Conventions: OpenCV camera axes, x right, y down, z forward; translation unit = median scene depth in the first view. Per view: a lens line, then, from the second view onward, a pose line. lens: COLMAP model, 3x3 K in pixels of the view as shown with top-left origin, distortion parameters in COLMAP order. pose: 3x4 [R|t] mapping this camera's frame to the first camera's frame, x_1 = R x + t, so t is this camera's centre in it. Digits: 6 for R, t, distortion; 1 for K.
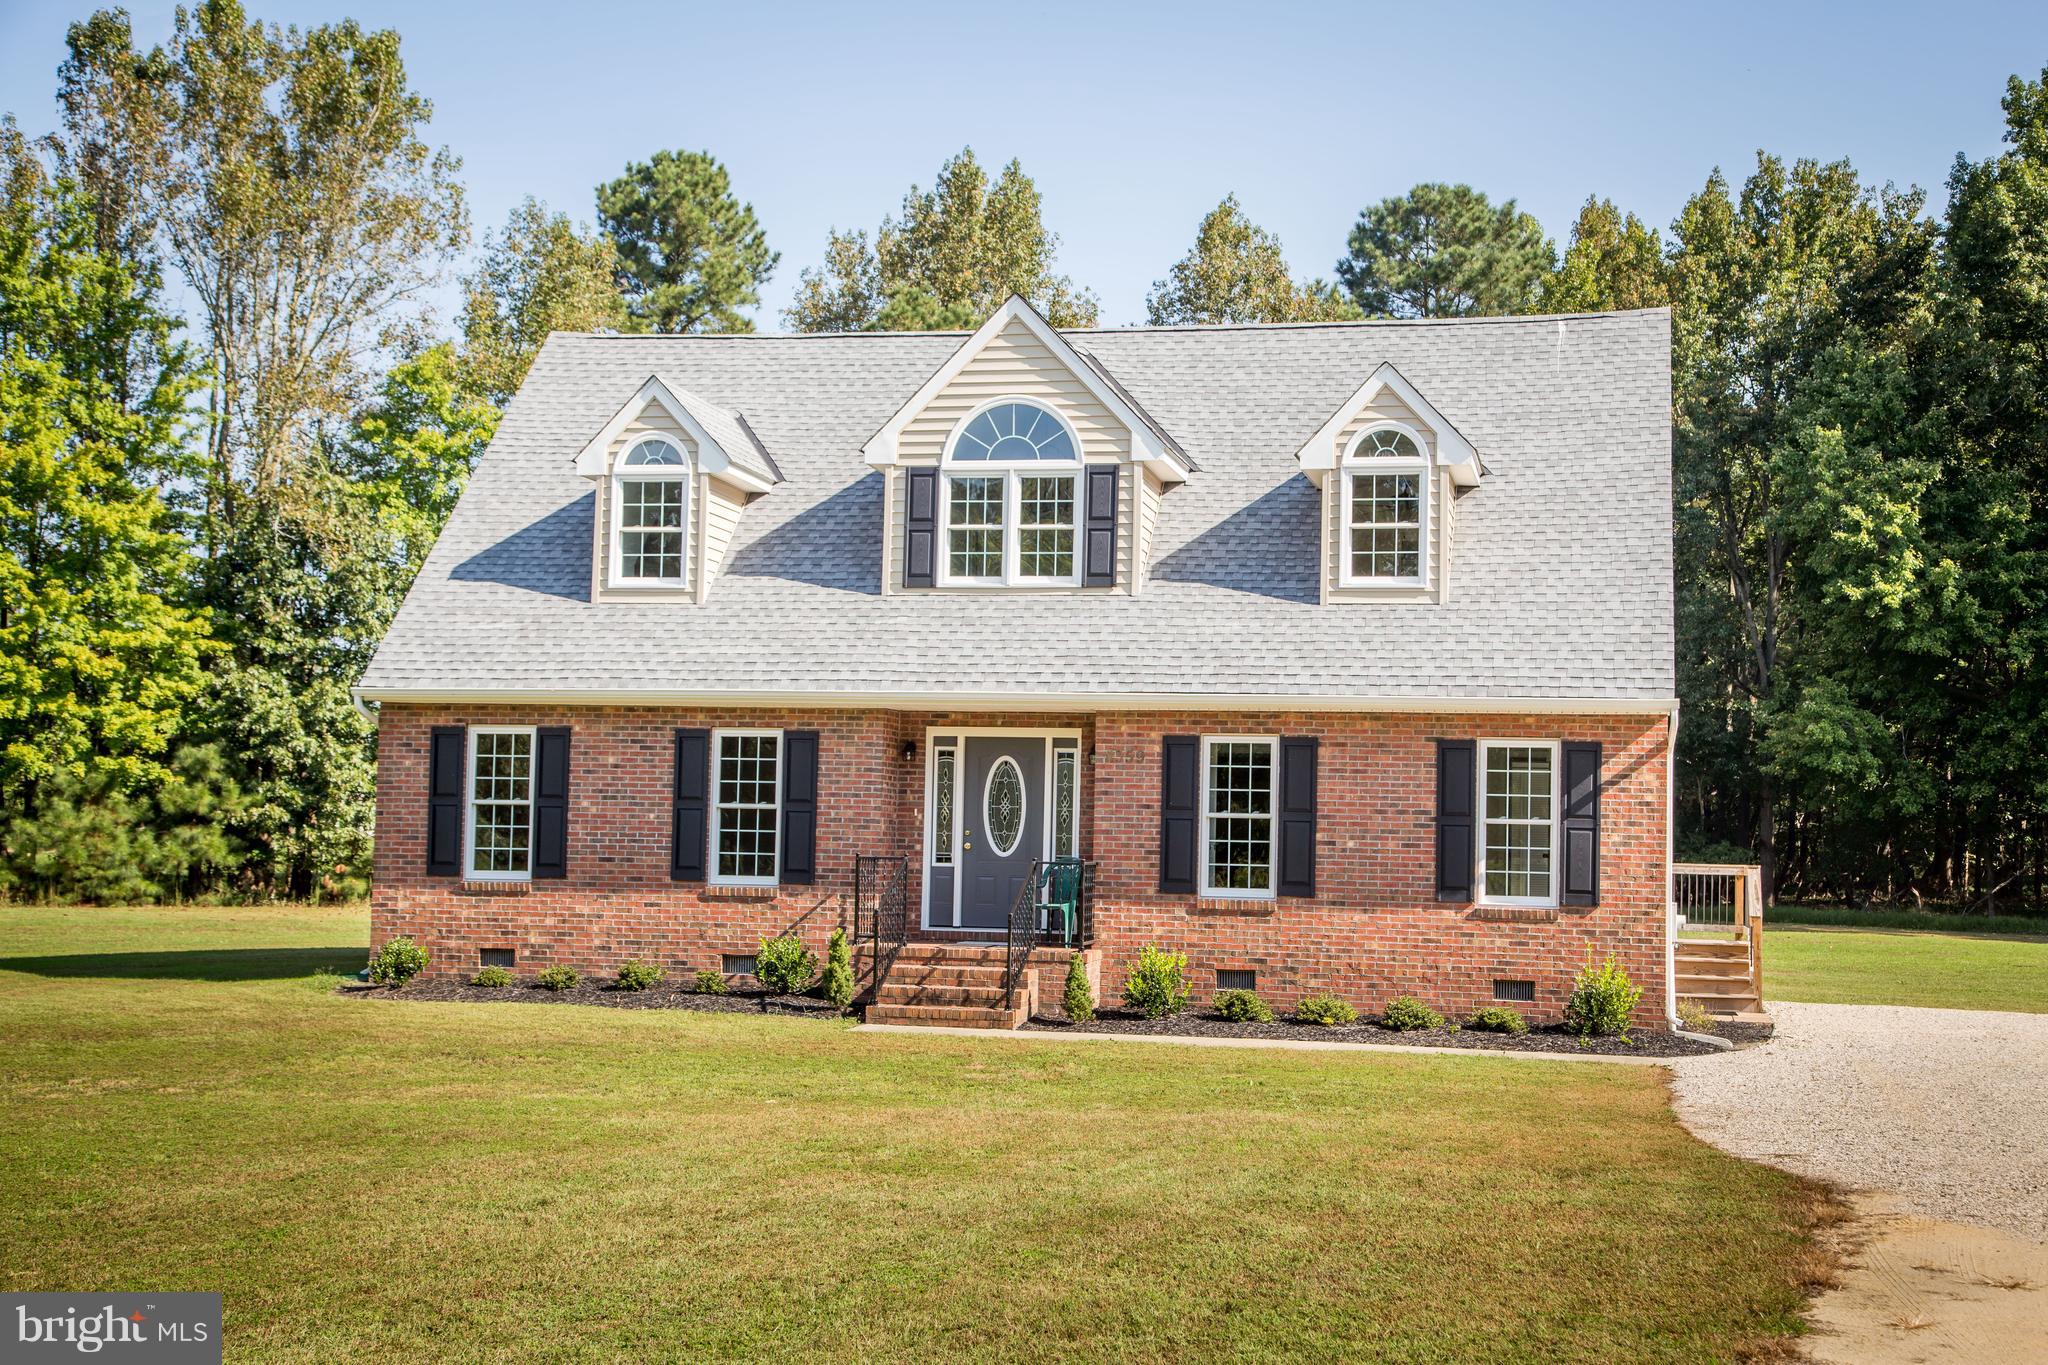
lens RADIAL K [[2717.0, 0, 1025.4], [0, 2717.0, 684.5], [0, 0, 1]] dist [0.123657, 0.000000]
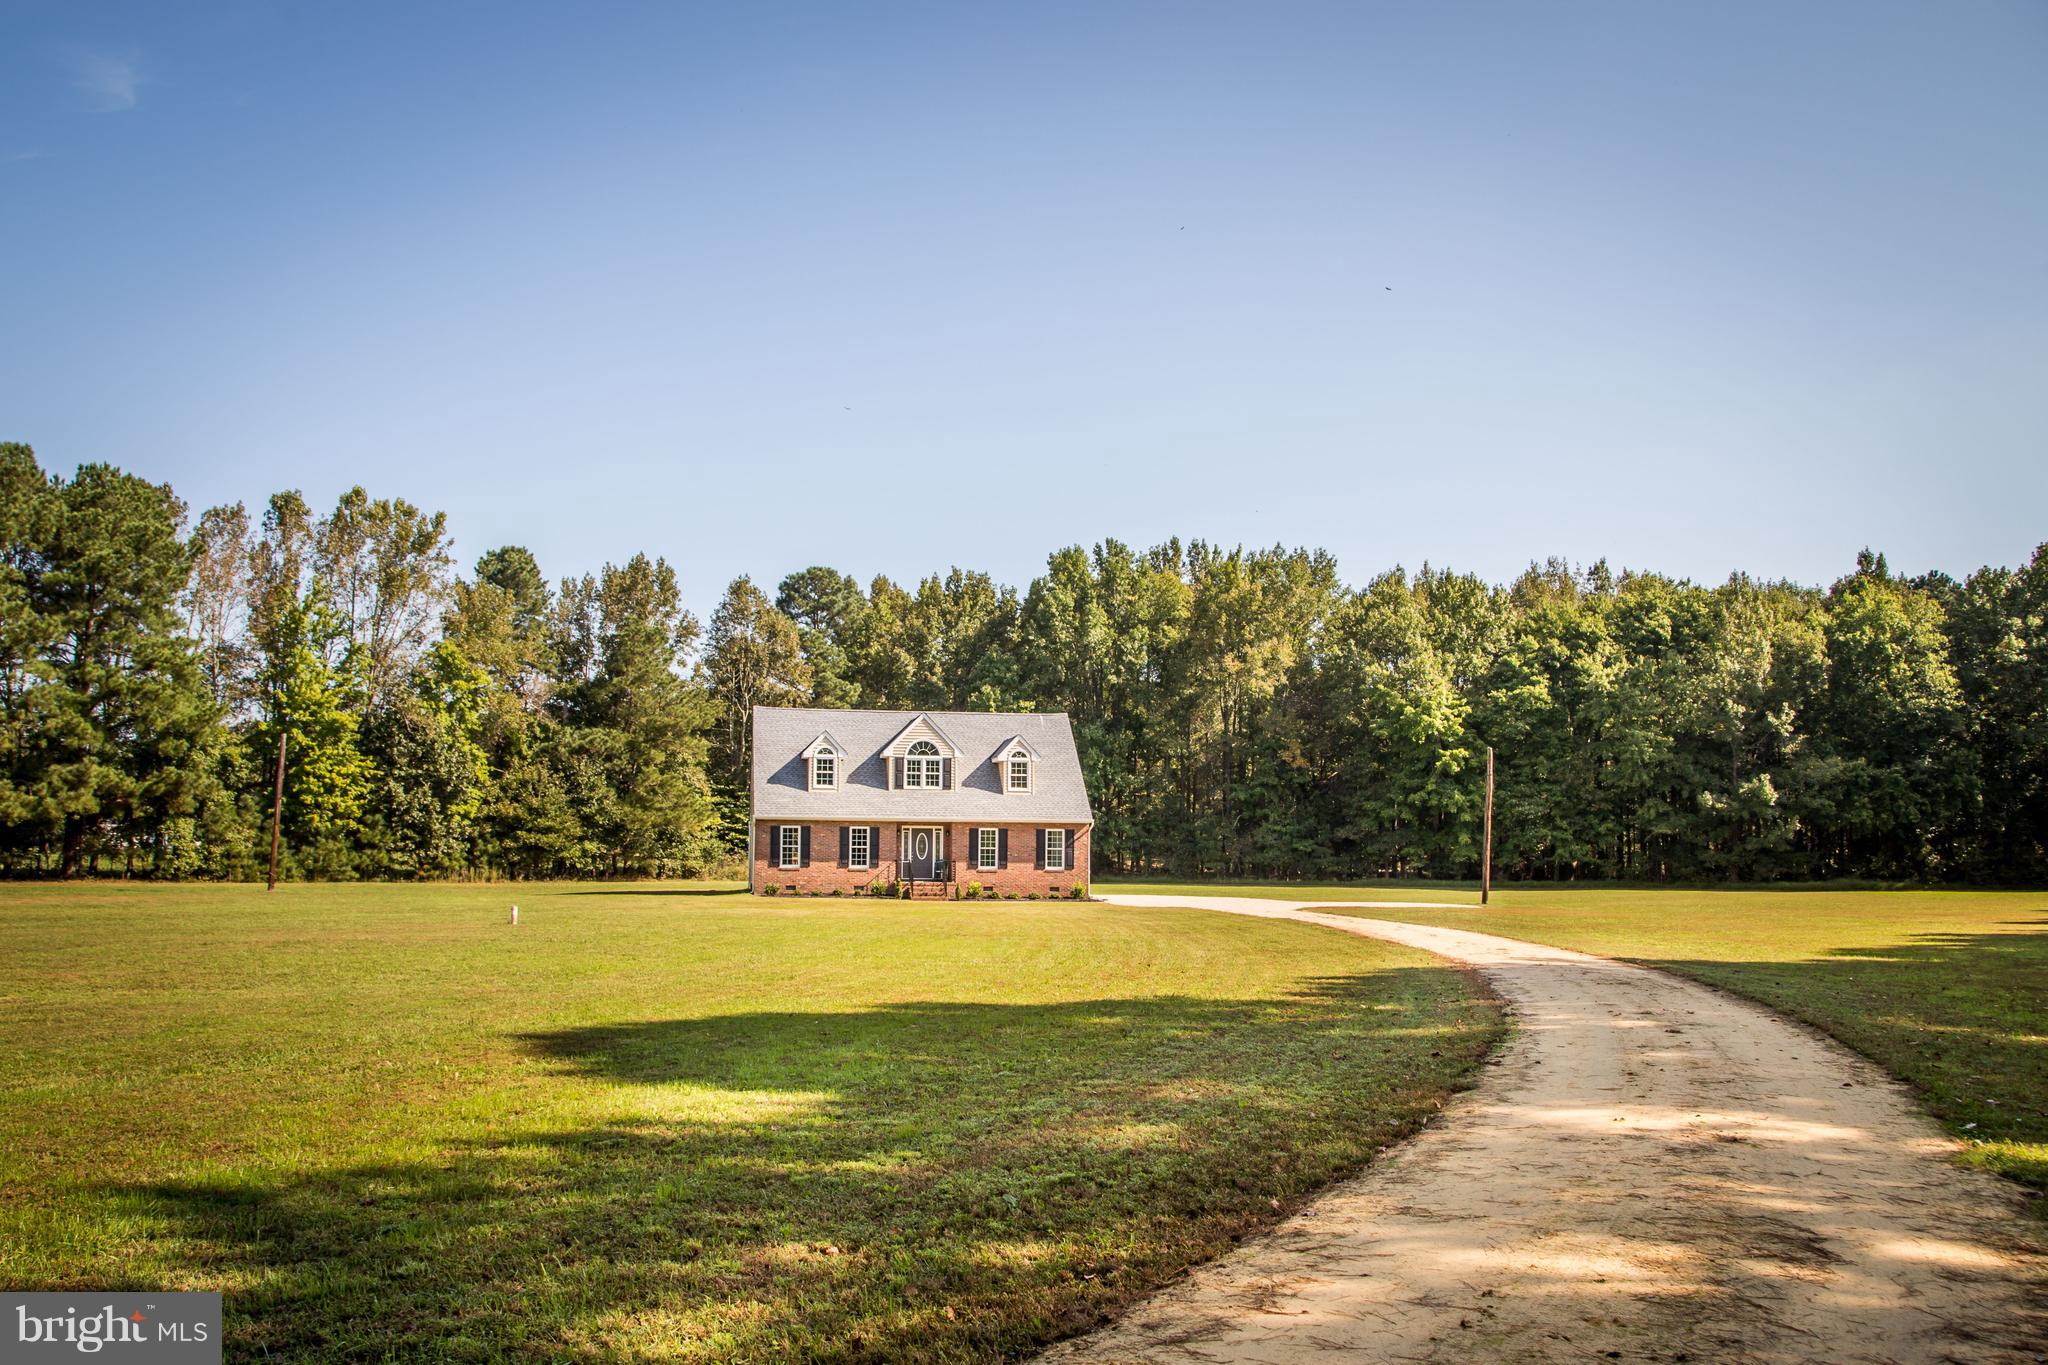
lens RADIAL K [[1396.3, 0, 1024.4], [0, 1396.3, 688.9], [0, 0, 1]] dist [-0.067647, 0.004668]
pose [[0.933904, 0.028598, 0.356378, -0.576316], [-0.008492, 0.998289, -0.057855, -0.063760], [-0.357422, 0.051004, 0.932549, -0.896242]]
